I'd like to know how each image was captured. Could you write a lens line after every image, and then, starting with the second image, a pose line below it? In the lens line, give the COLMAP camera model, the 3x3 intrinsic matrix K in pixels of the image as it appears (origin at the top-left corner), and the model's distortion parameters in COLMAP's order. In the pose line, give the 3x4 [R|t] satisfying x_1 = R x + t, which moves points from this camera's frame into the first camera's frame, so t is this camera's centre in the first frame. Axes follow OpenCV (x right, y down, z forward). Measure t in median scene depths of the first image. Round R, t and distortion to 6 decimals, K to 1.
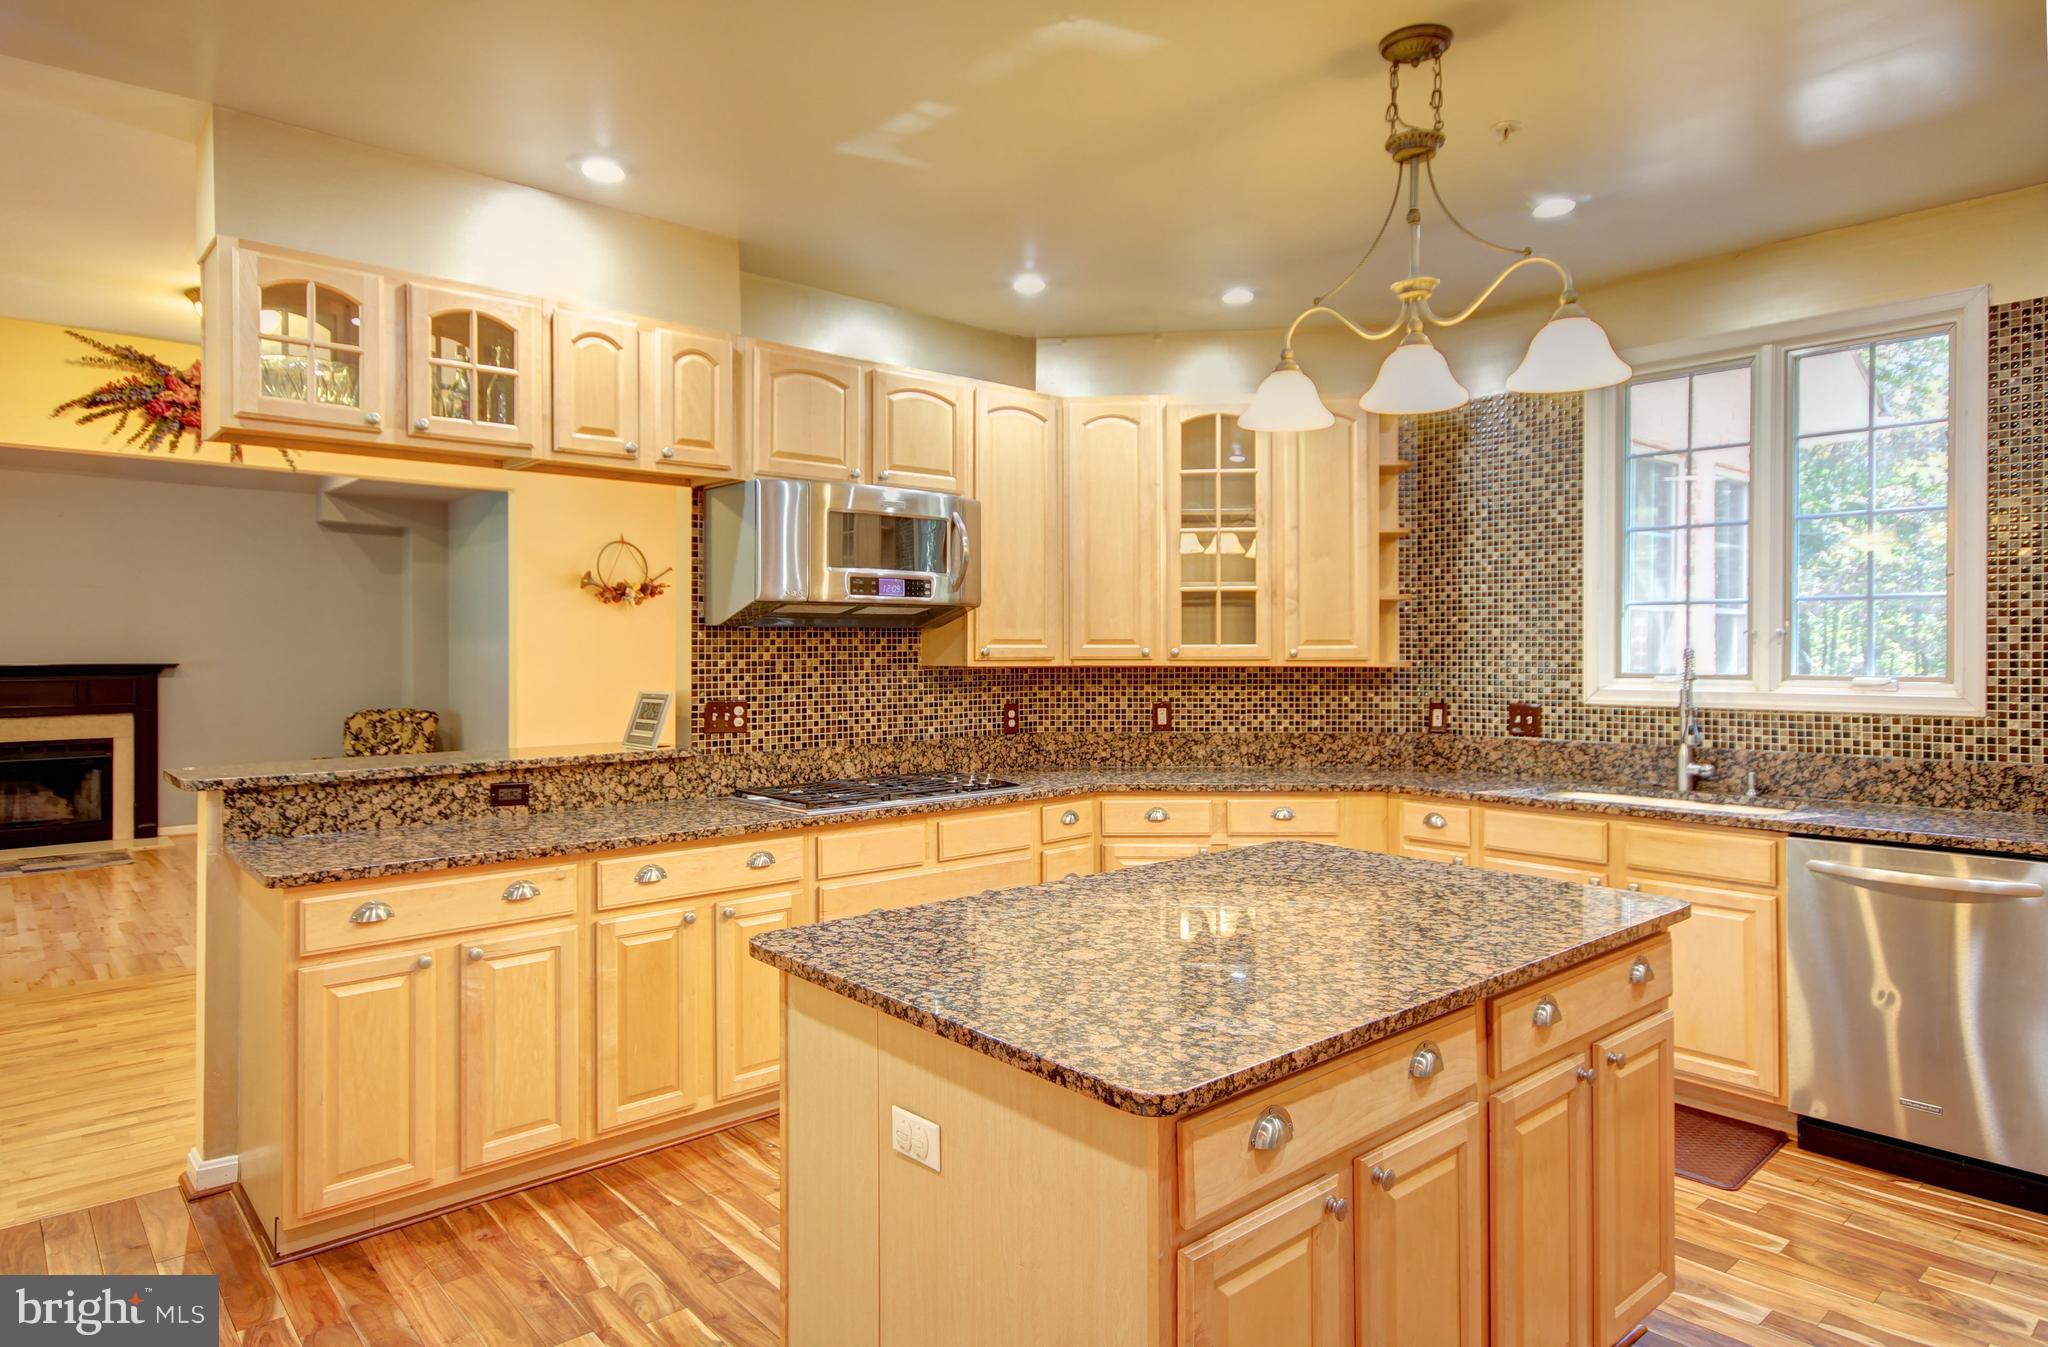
lens RADIAL K [[1193.7, 0, 1006.7], [0, 1193.7, 657.3], [0, 0, 1]] dist [0.011871, 0.002533]
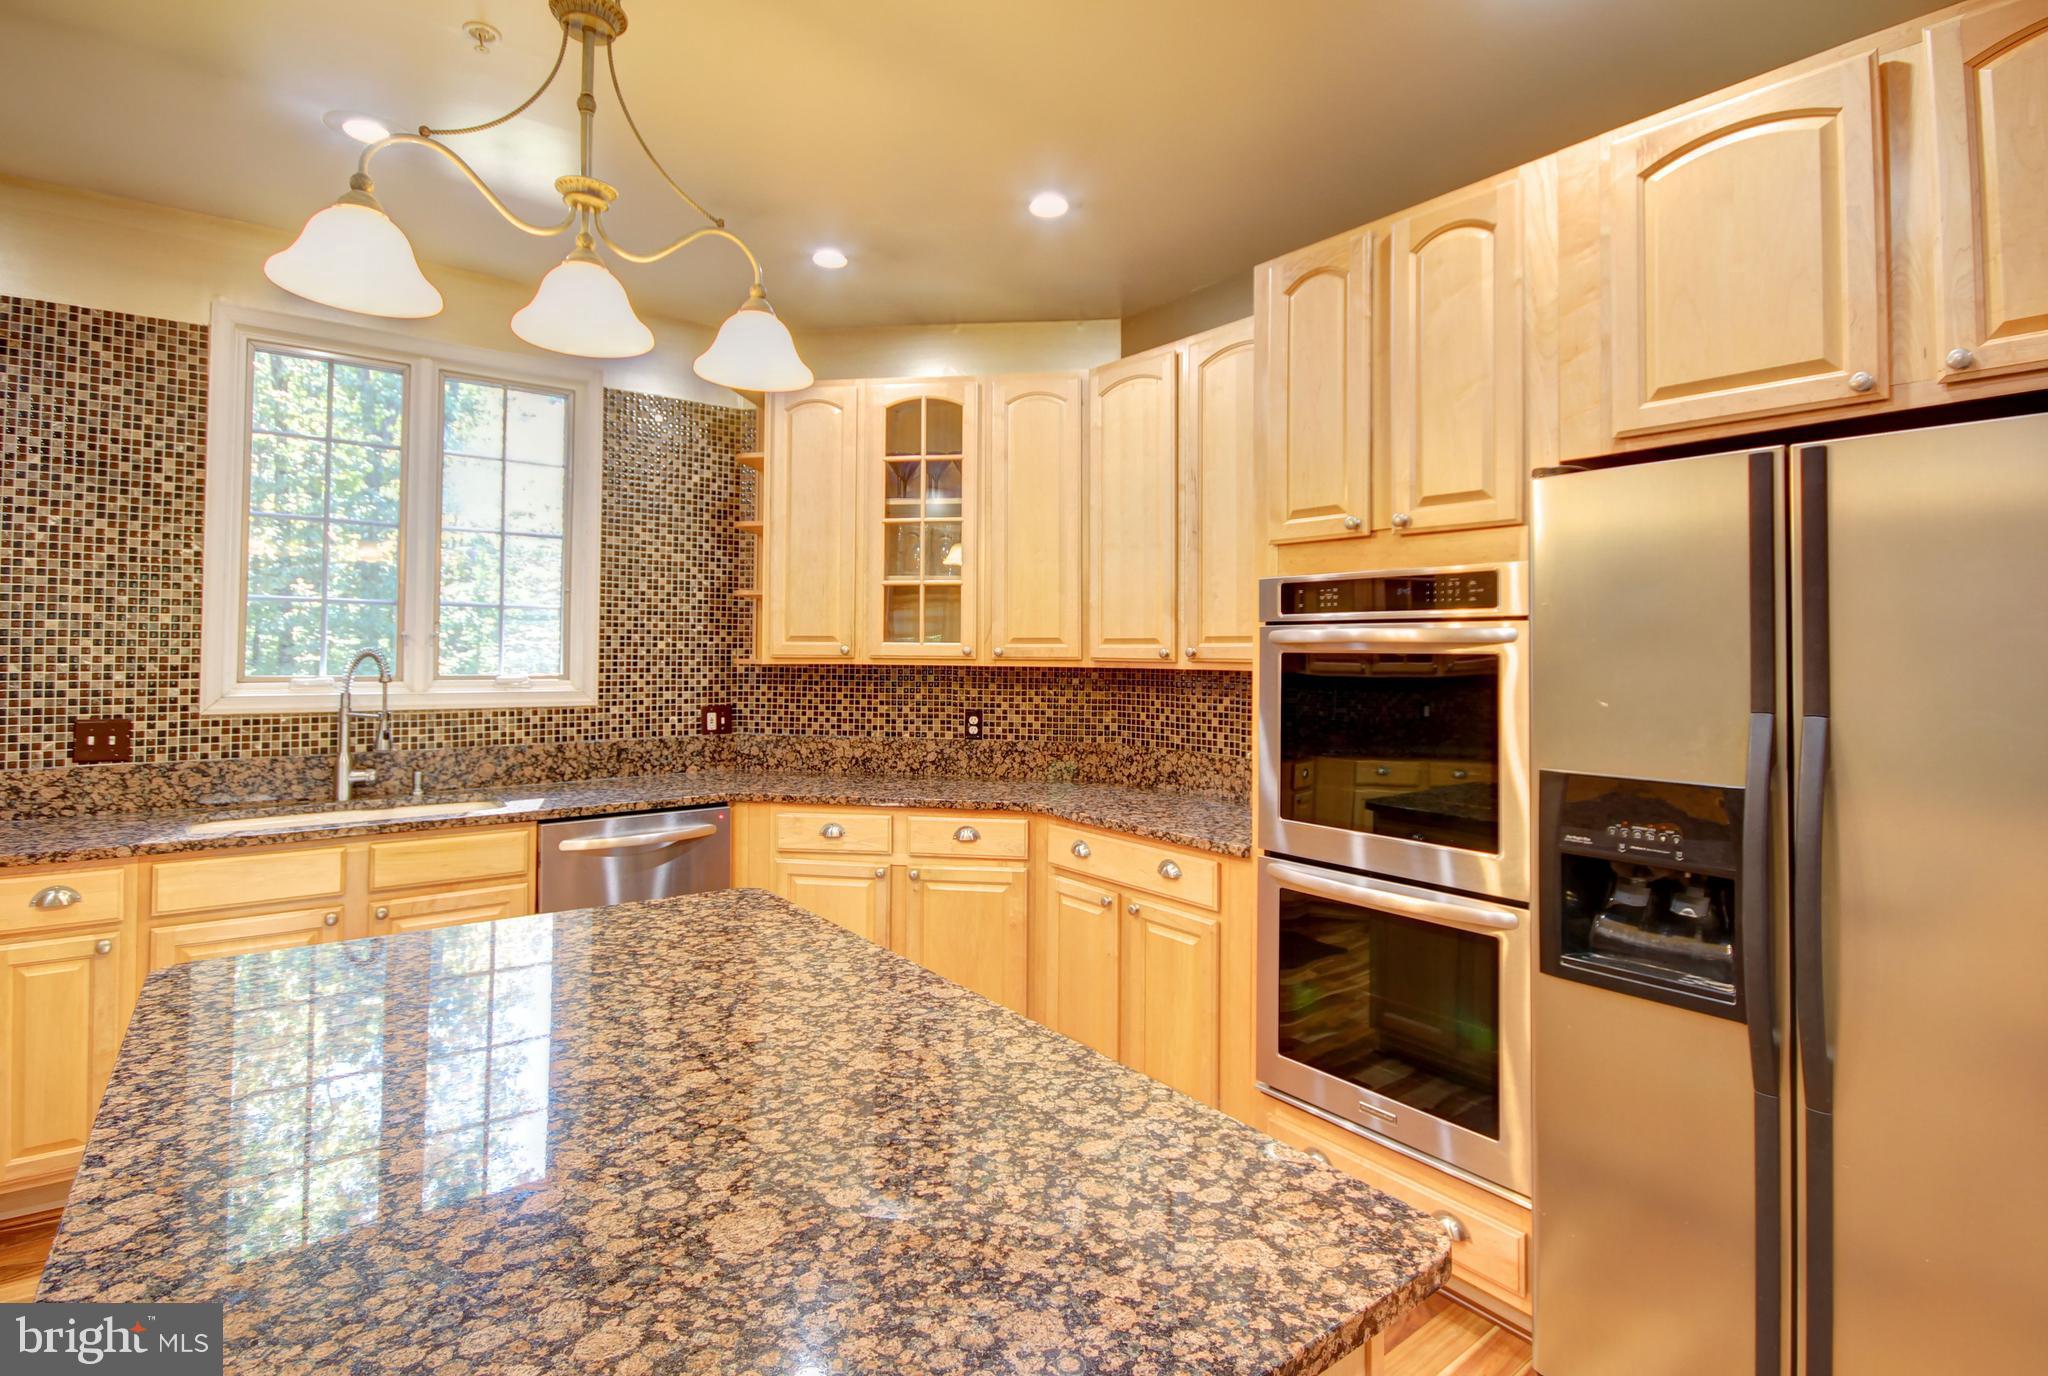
lens RADIAL K [[992.6, 0, 1027.3], [0, 992.6, 631.1], [0, 0, 1]] dist [-0.000517, -0.002873]
pose [[0.057325, 0.026683, 0.997999, -0.161422], [-0.000101, 0.999643, -0.026721, -0.000606], [-0.998356, 0.001431, 0.057307, 0.372970]]
